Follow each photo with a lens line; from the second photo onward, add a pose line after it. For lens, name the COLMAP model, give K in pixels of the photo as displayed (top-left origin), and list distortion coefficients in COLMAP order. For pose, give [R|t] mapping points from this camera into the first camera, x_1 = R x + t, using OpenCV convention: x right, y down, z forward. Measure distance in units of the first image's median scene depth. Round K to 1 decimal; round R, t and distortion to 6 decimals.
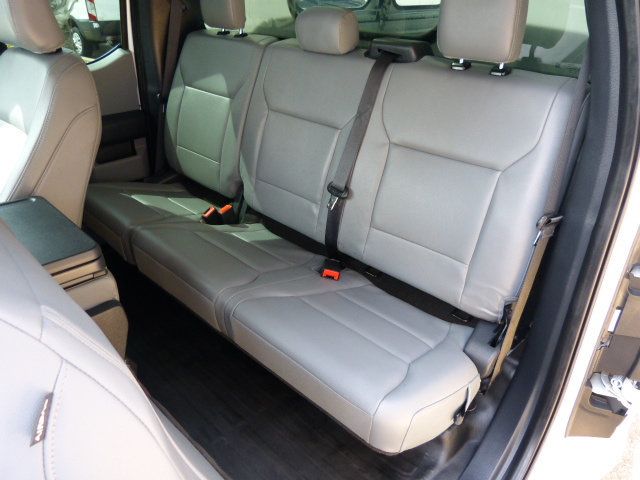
lens RADIAL K [[479.6, 0, 319.0], [0, 479.6, 243.7], [0, 0, 1]] dist [-0.034560, 0.025697]
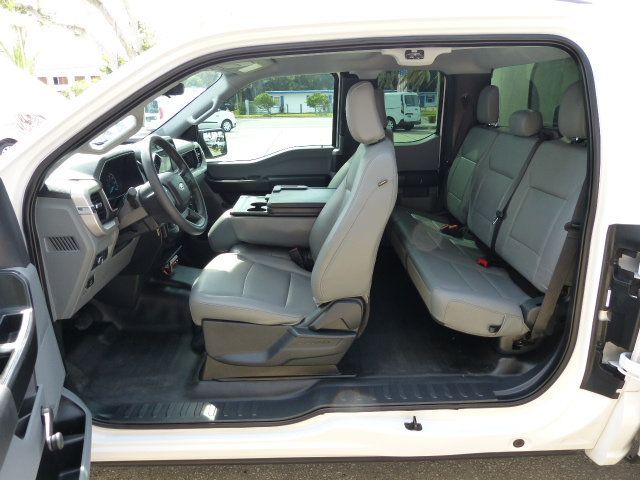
lens RADIAL K [[479.6, 0, 319.0], [0, 479.6, 243.7], [0, 0, 1]] dist [-0.034560, 0.025697]
pose [[0.706529, 0.181430, -0.684032, 0.735756], [-0.313847, 0.946657, -0.073082, 0.298235], [0.634284, 0.266316, 0.725782, -0.549204]]
